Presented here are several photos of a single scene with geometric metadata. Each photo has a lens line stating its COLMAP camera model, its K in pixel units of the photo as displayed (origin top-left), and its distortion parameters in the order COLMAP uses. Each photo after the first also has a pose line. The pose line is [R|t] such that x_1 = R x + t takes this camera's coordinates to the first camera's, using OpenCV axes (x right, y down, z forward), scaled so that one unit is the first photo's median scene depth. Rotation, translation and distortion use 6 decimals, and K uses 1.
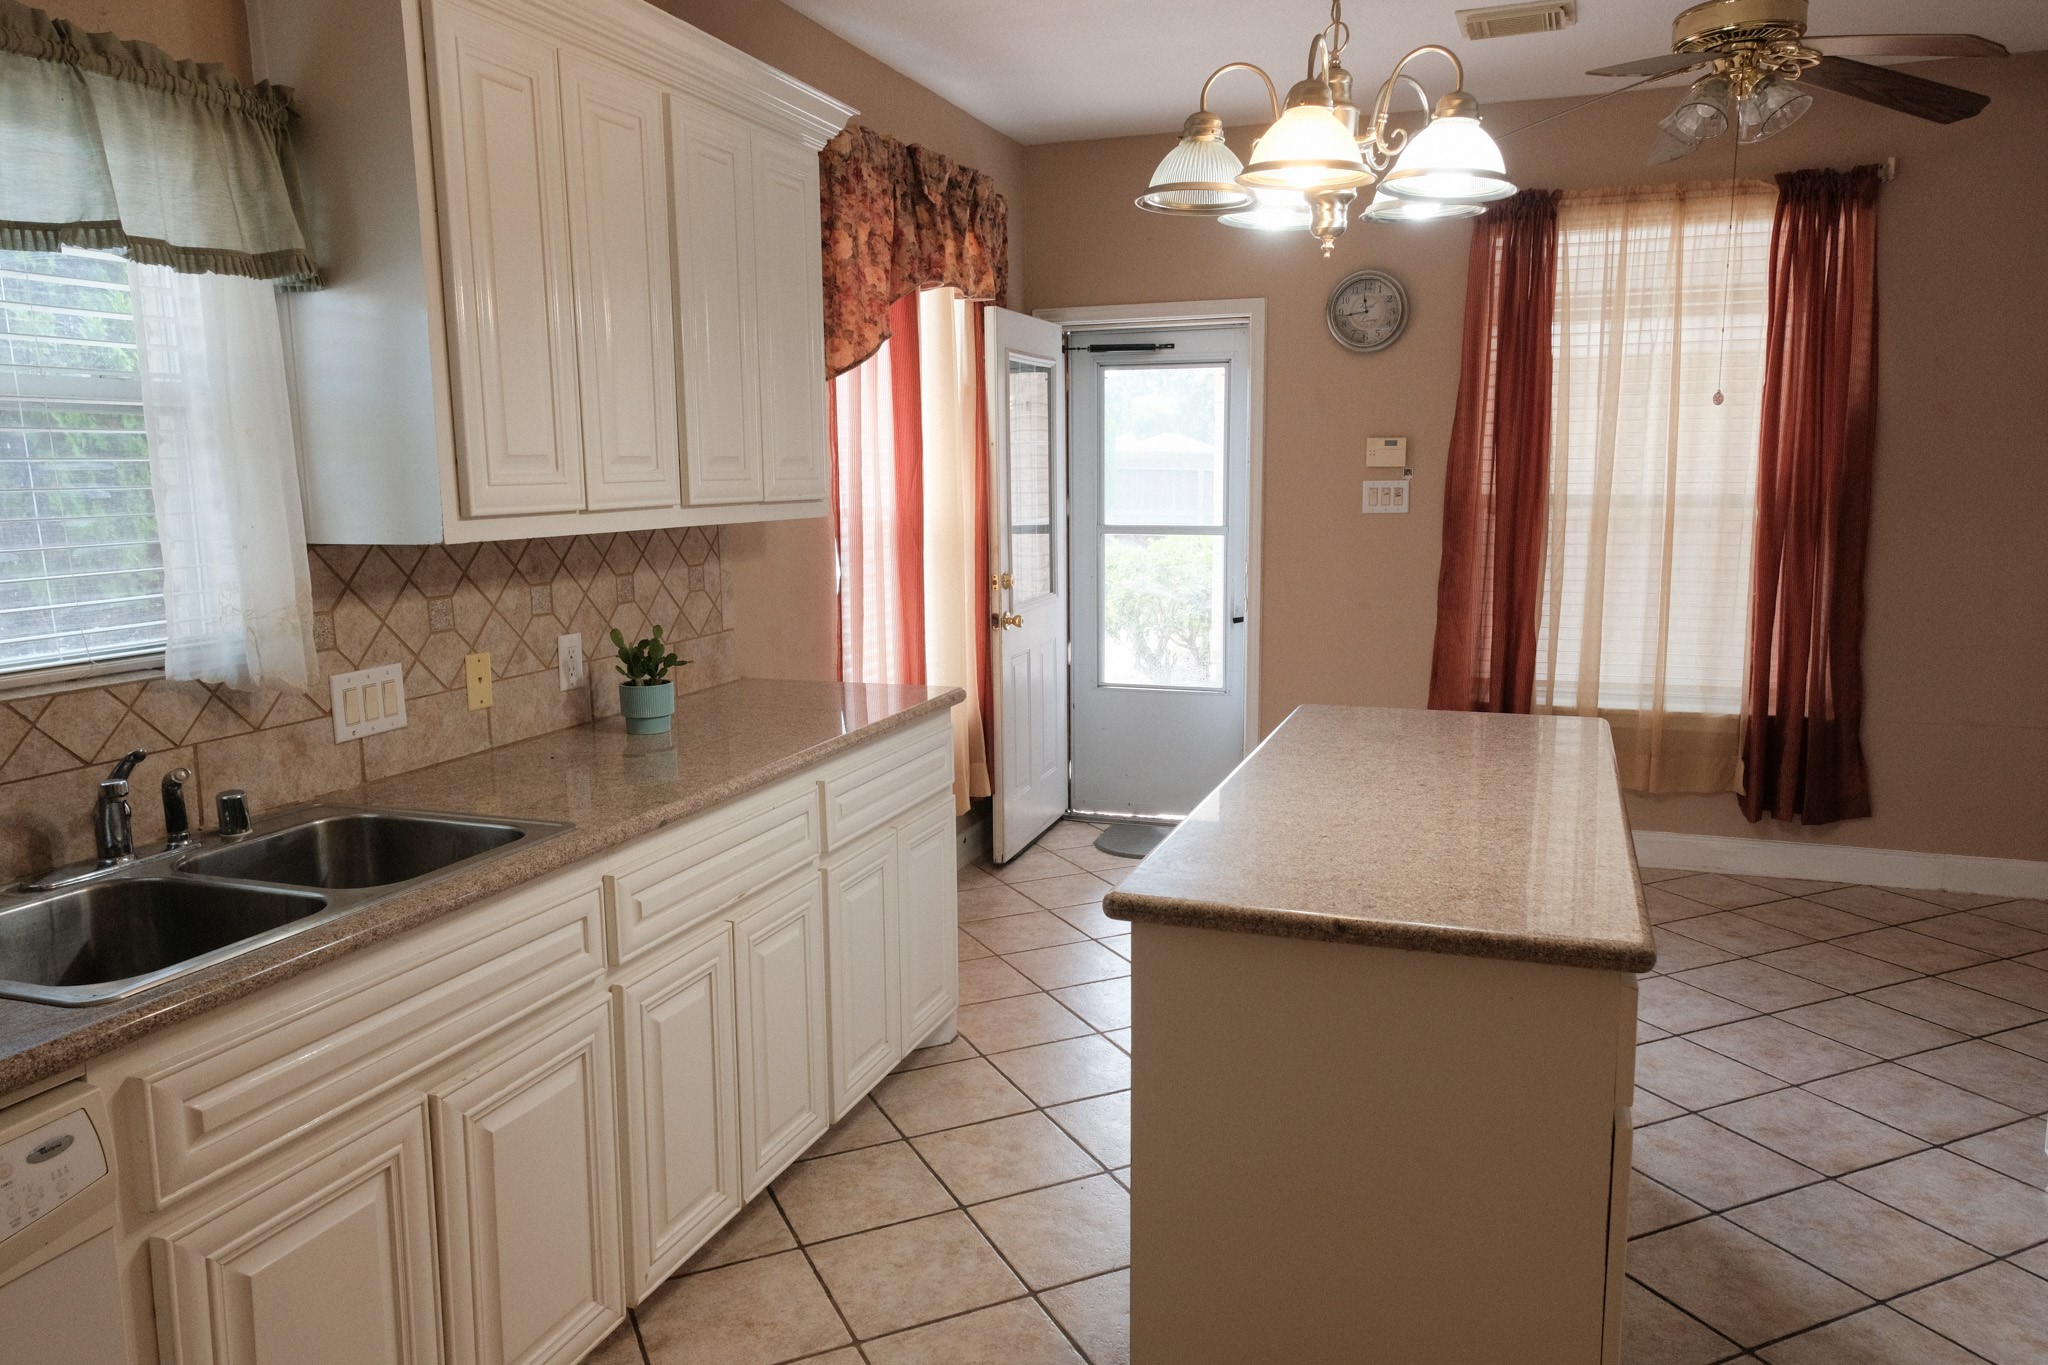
lens RADIAL K [[1399.0, 0, 1024.0], [0, 1399.0, 682.5], [0, 0, 1]] dist [0.002883, 0.002123]
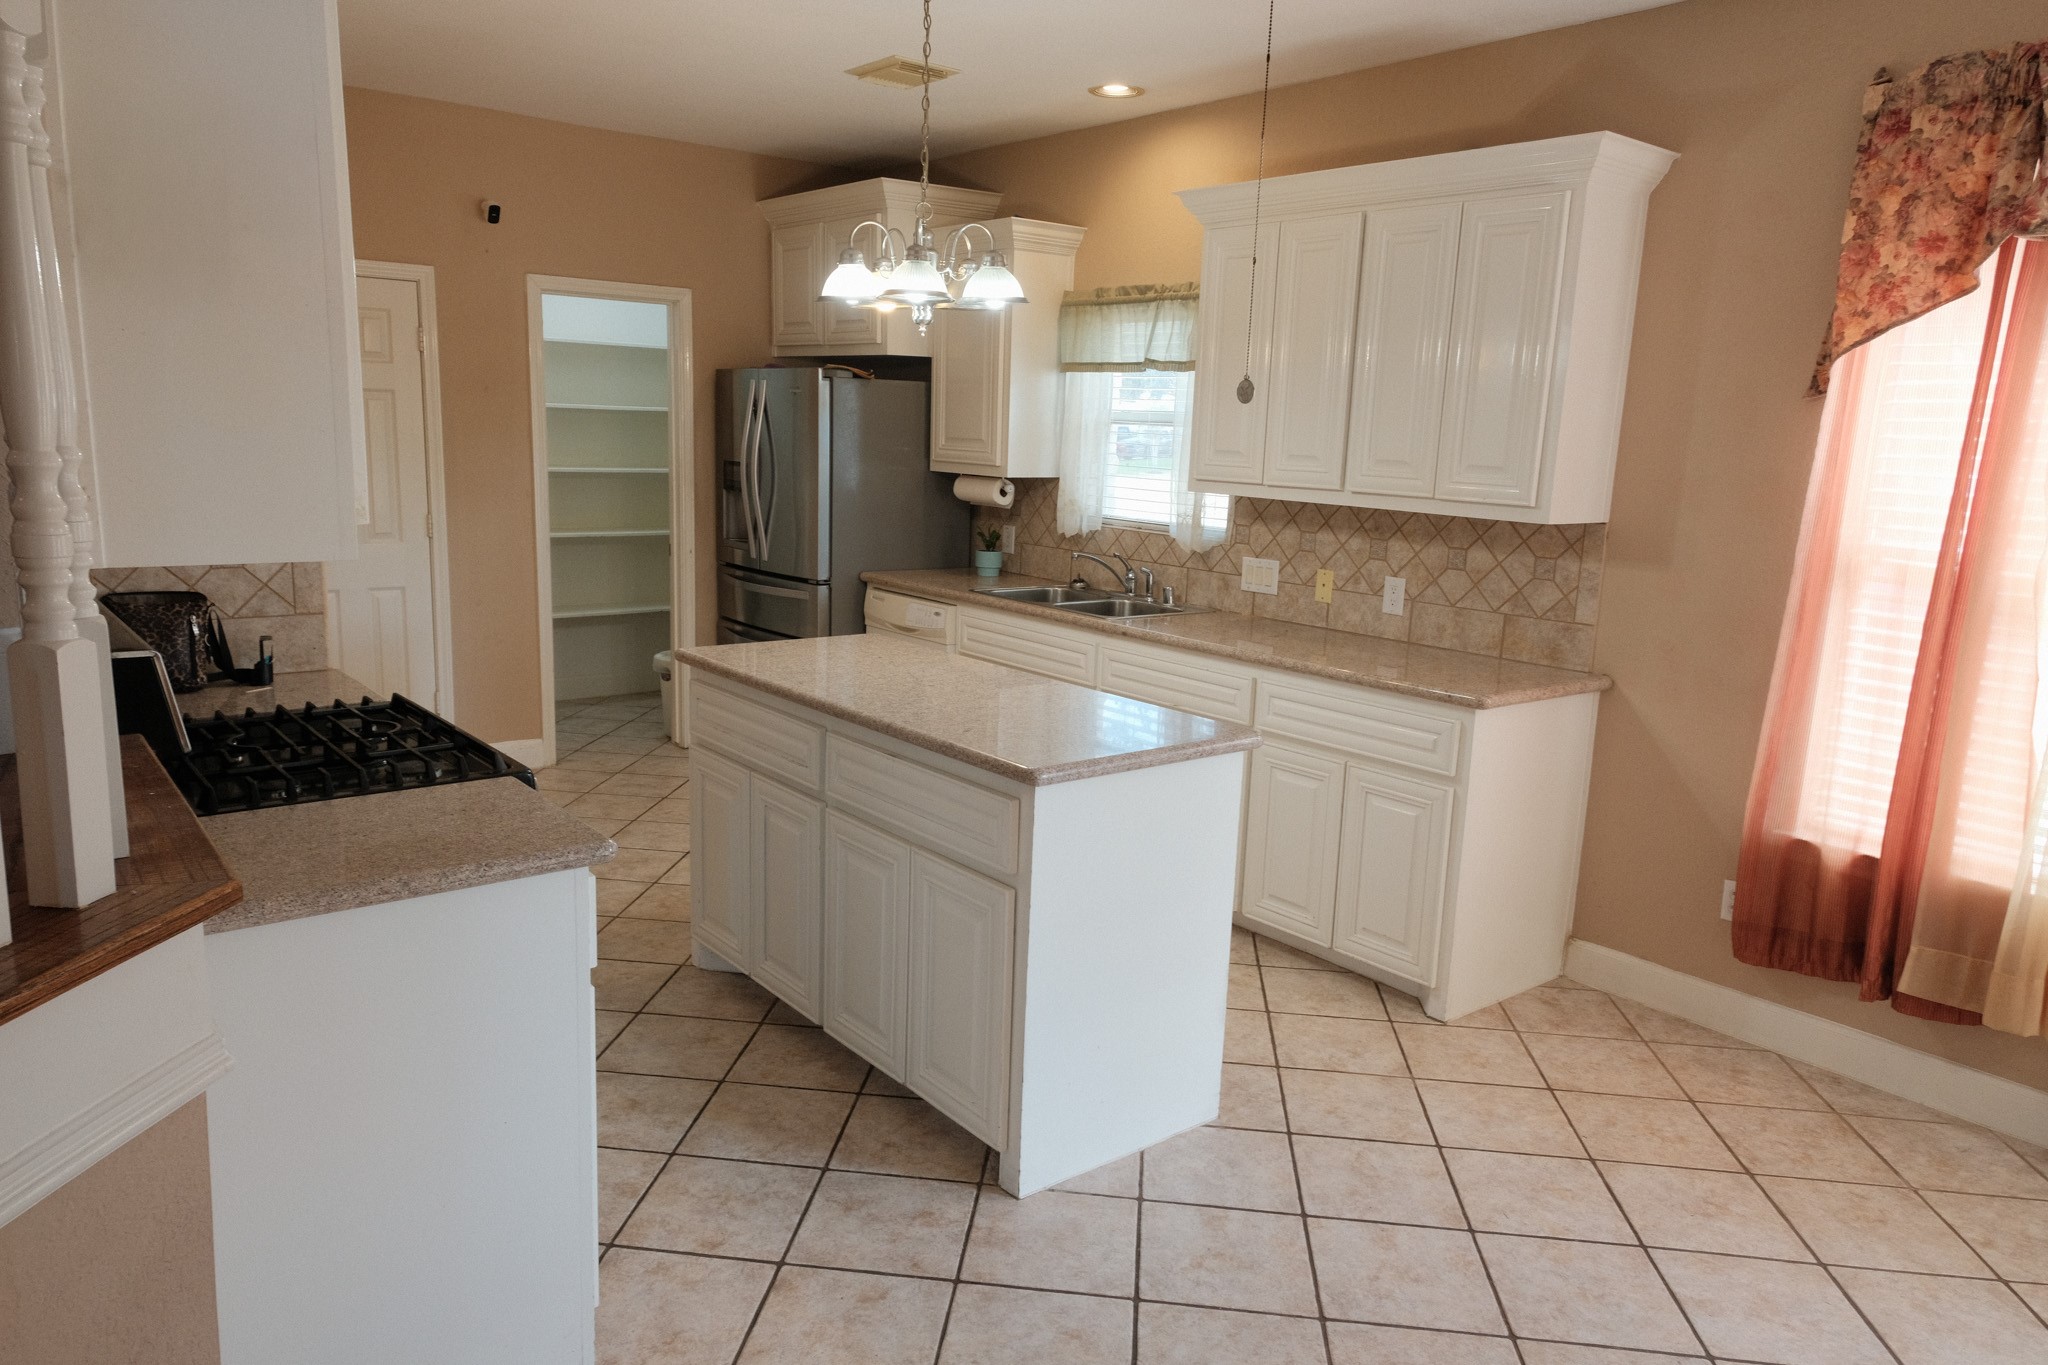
lens RADIAL K [[1388.6, 0, 1016.8], [0, 1388.6, 683.7], [0, 0, 1]] dist [-0.002156, 0.036729]
pose [[-0.511240, 0.152295, -0.845837, 1.257934], [-0.163322, 0.949024, 0.269589, -0.284552], [0.843777, 0.275969, -0.460306, 1.505411]]
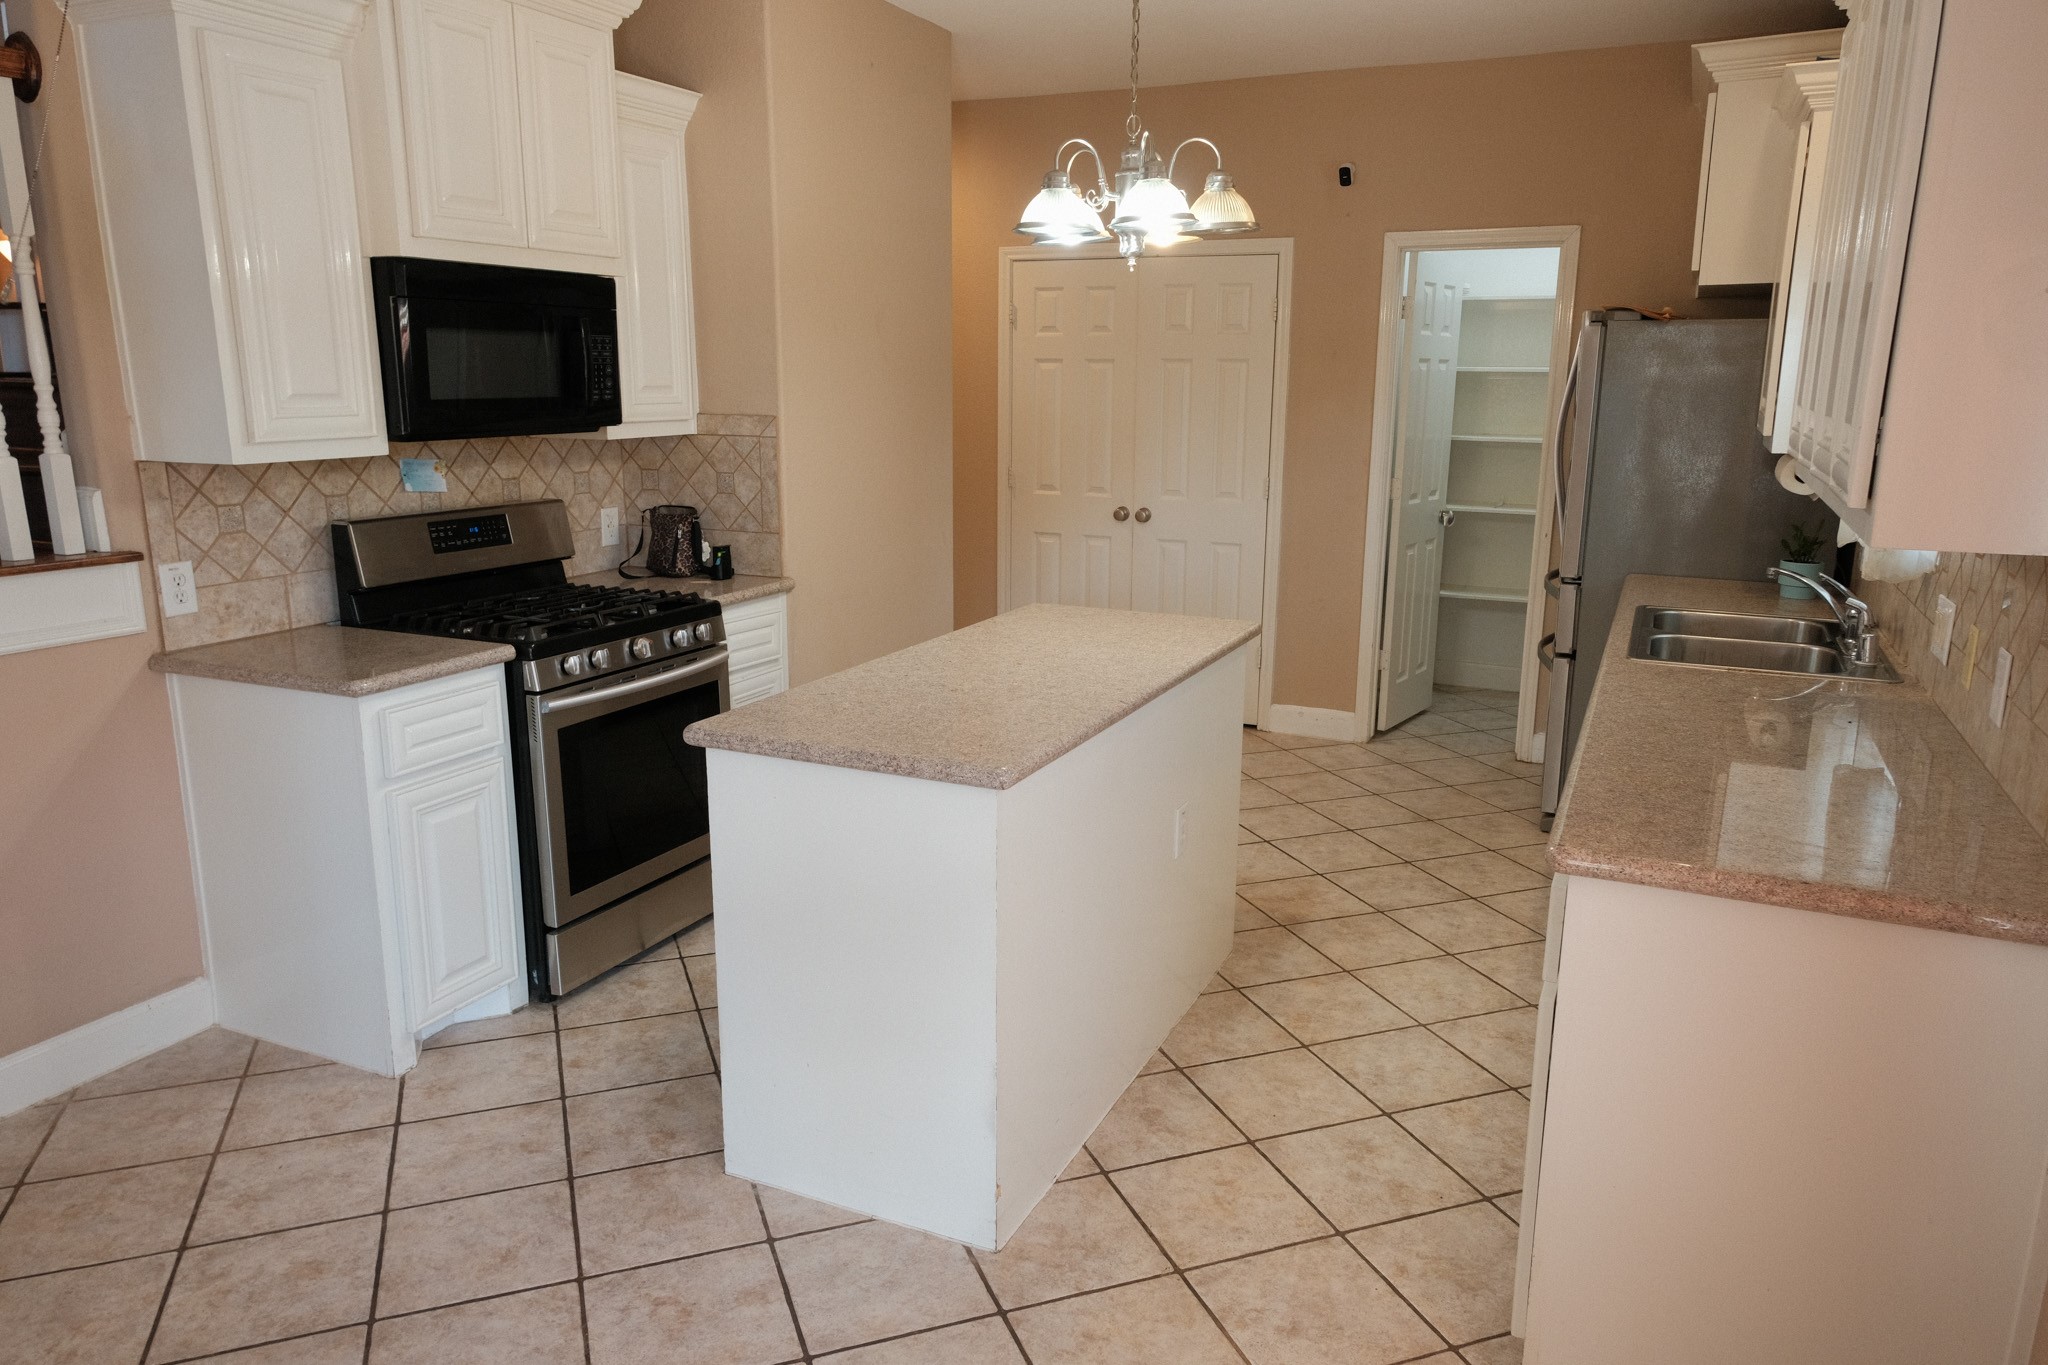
lens RADIAL K [[1414.0, 0, 1000.6], [0, 1414.0, 693.0], [0, 0, 1]] dist [0.000563, 0.001314]
pose [[-0.996318, -0.014718, 0.084467, 0.165440], [0.017882, 0.927821, 0.372596, -0.339319], [-0.083854, 0.372734, -0.924142, 1.933161]]
